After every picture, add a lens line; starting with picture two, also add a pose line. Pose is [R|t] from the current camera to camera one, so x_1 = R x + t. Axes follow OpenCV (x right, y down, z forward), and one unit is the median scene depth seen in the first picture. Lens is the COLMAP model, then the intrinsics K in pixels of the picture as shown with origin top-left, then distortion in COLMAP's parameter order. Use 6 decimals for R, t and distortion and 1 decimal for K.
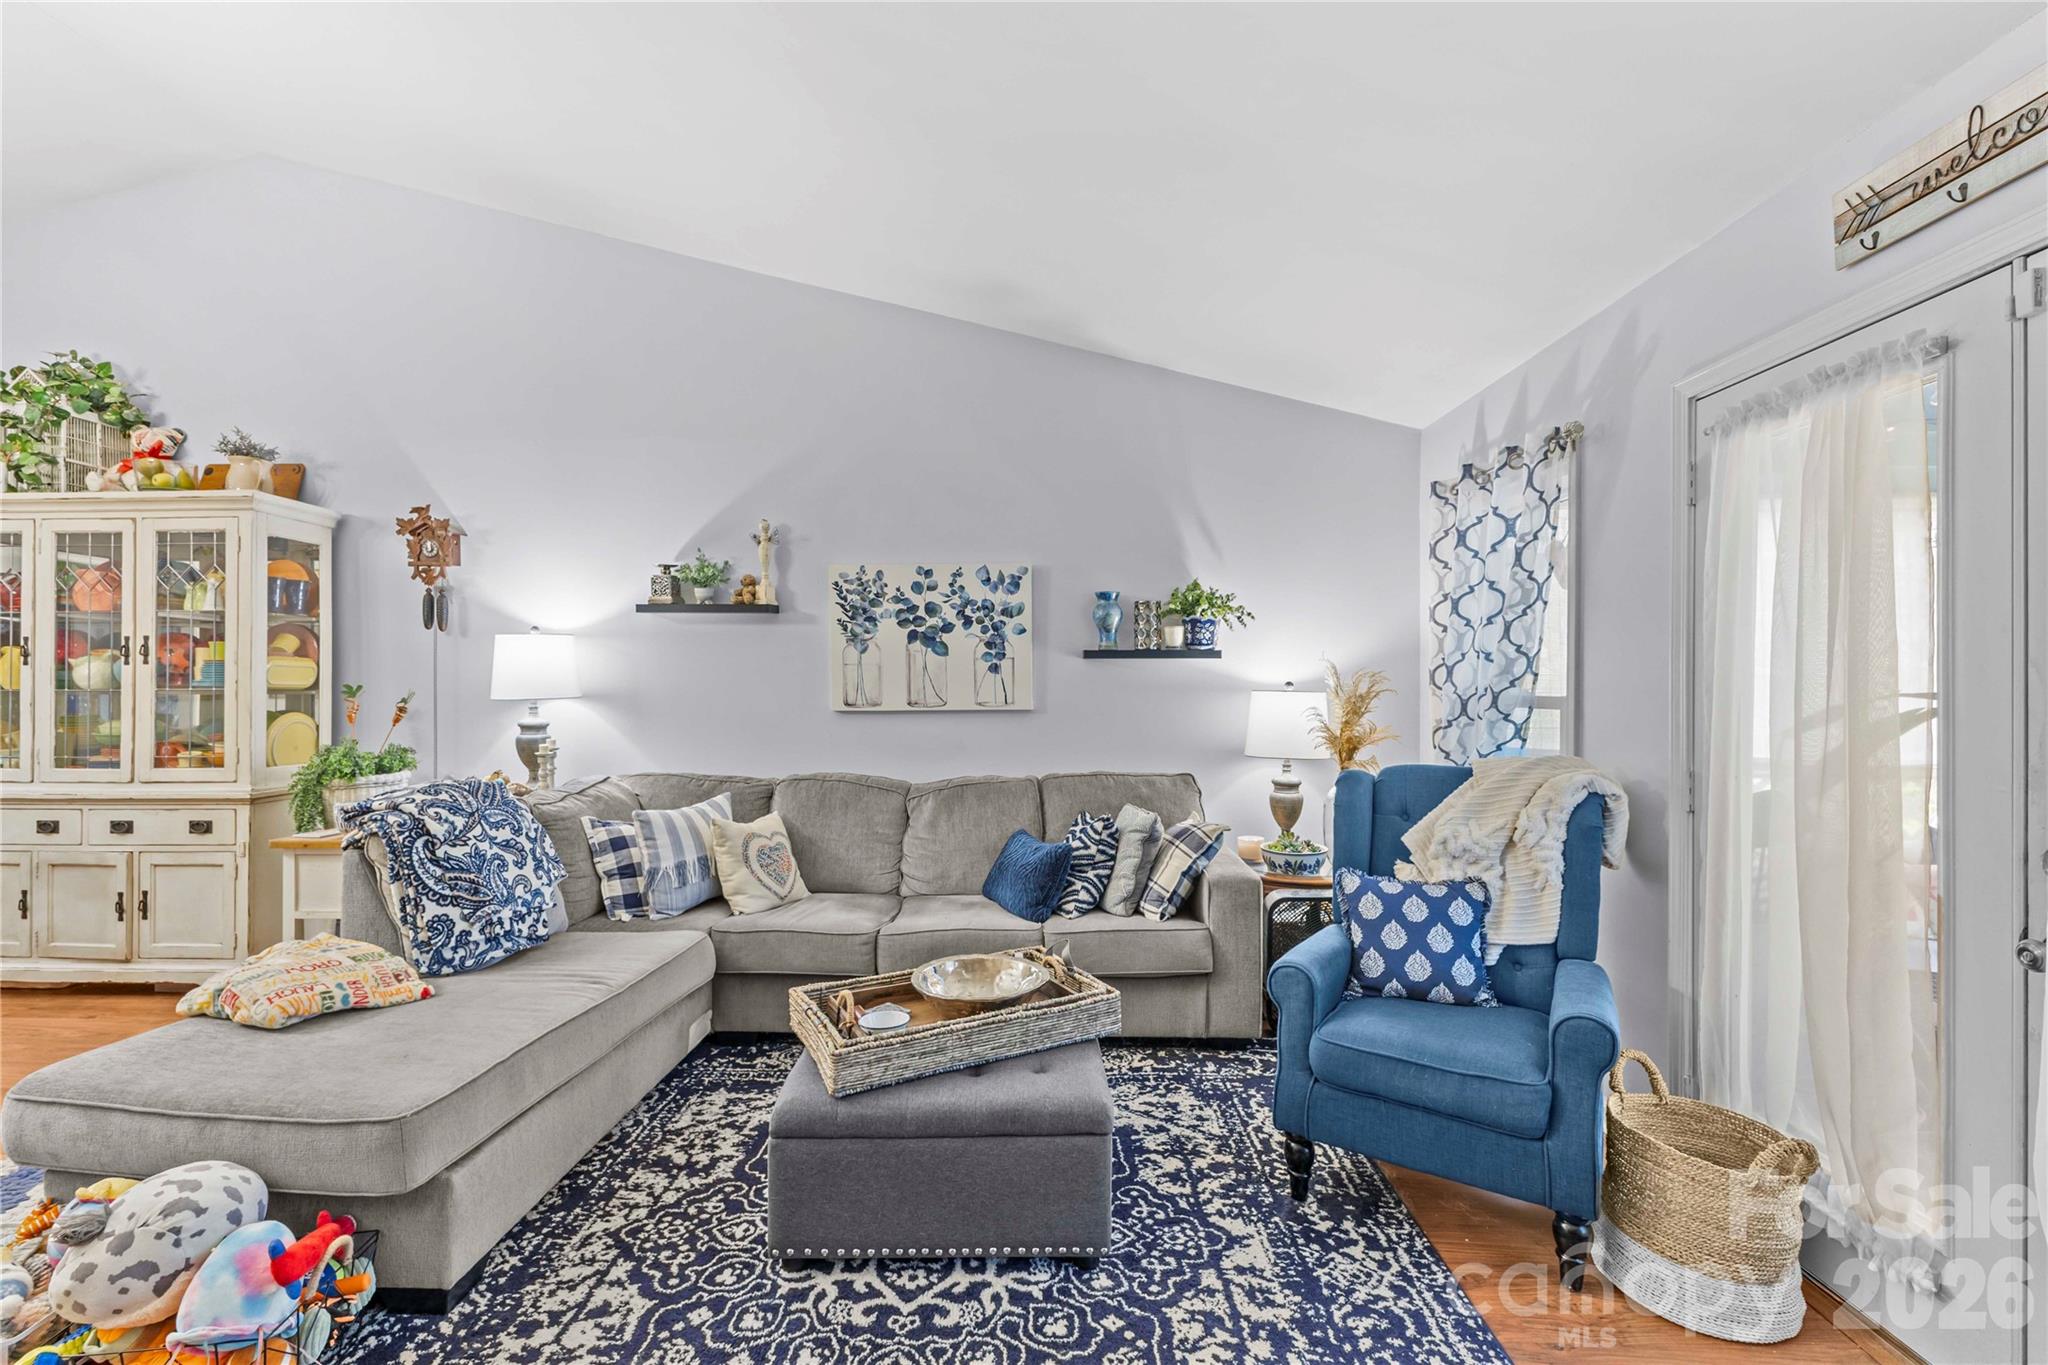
lens RADIAL K [[883.6, 0, 1025.8], [0, 883.6, 687.3], [0, 0, 1]] dist [0.010572, -0.003040]
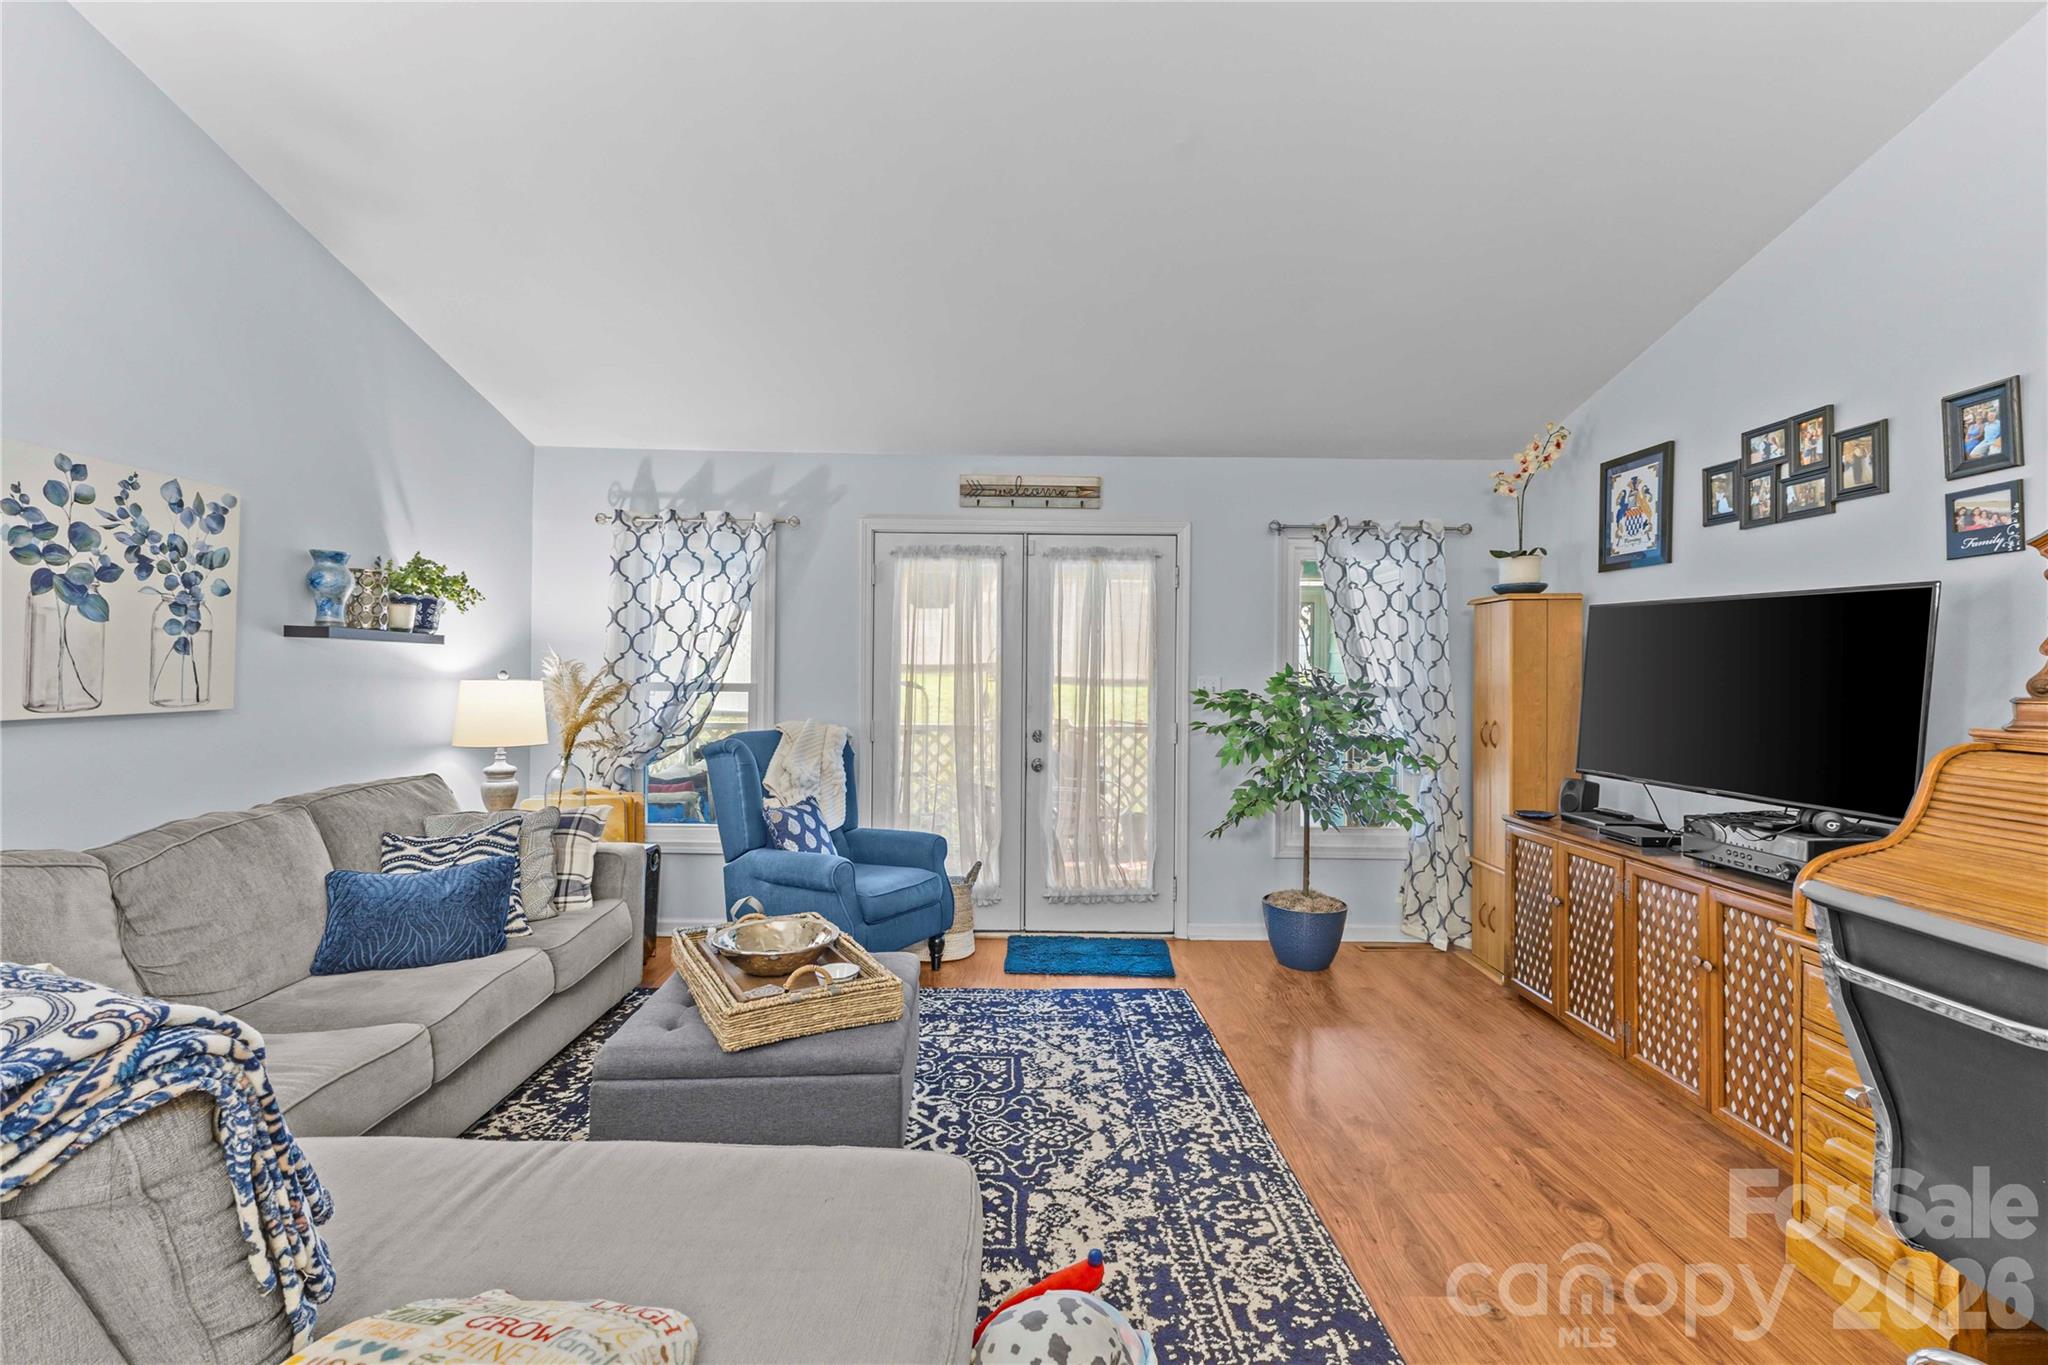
lens RADIAL K [[883.6, 0, 1024.4], [0, 883.6, 676.7], [0, 0, 1]] dist [0.010572, -0.003040]
pose [[-0.045700, -0.001041, 0.998955, -0.748160], [-0.004566, 0.999989, 0.000833, -0.003009], [-0.998945, -0.004523, -0.045704, 0.464447]]
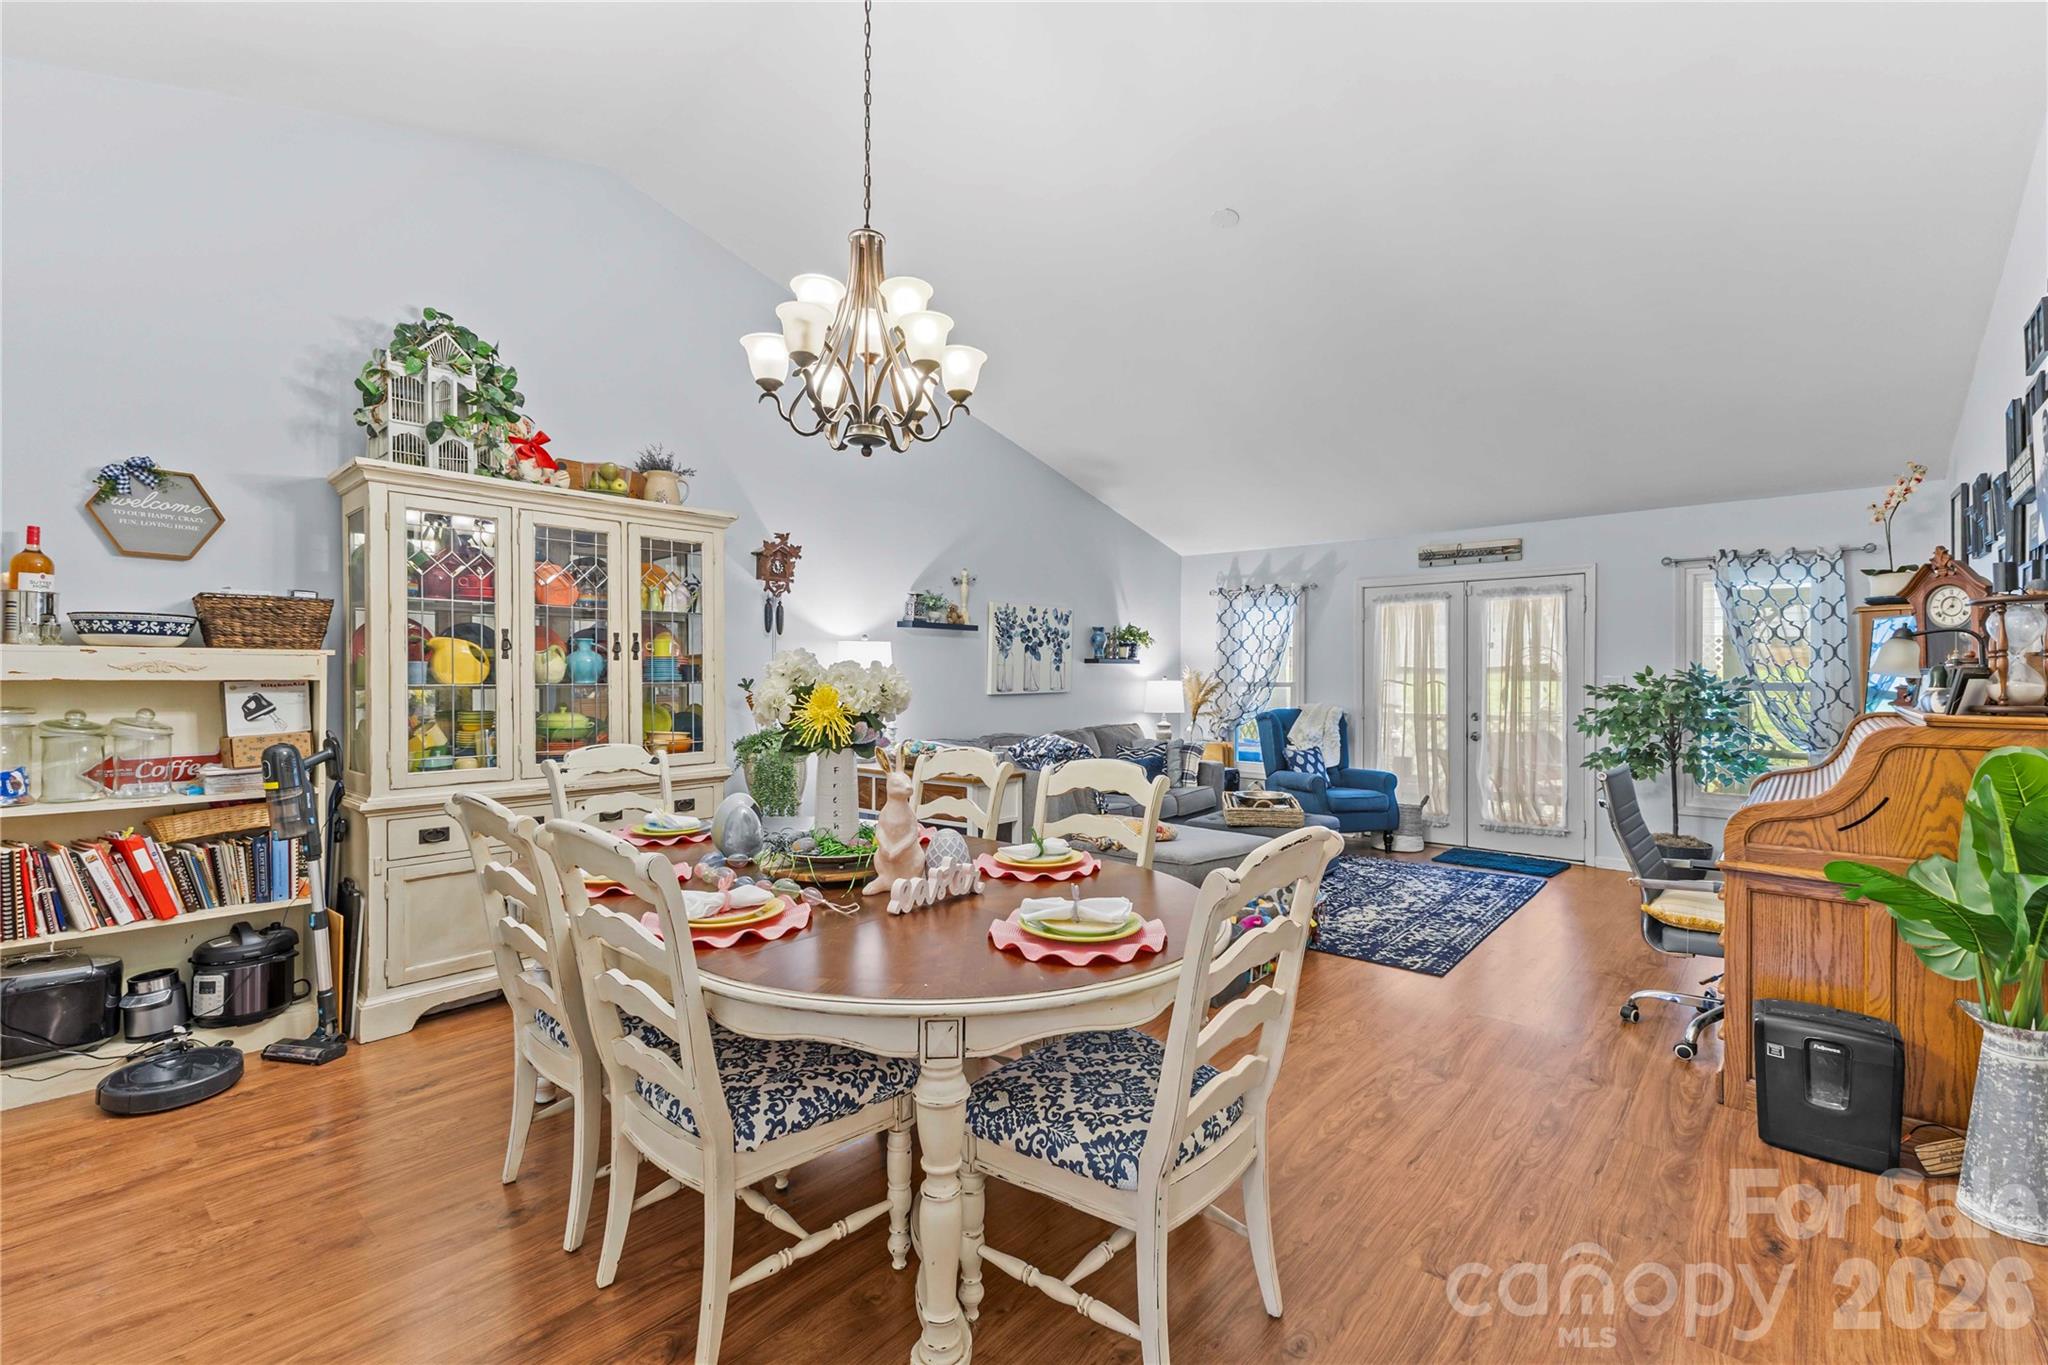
lens RADIAL K [[883.6, 0, 1023.4], [0, 883.6, 678.6], [0, 0, 1]] dist [0.010572, -0.003040]
pose [[0.633151, -0.002105, 0.774025, -1.511757], [0.003004, 0.999995, 0.000262, -0.001779], [-0.774022, 0.002160, 0.633155, -0.036140]]
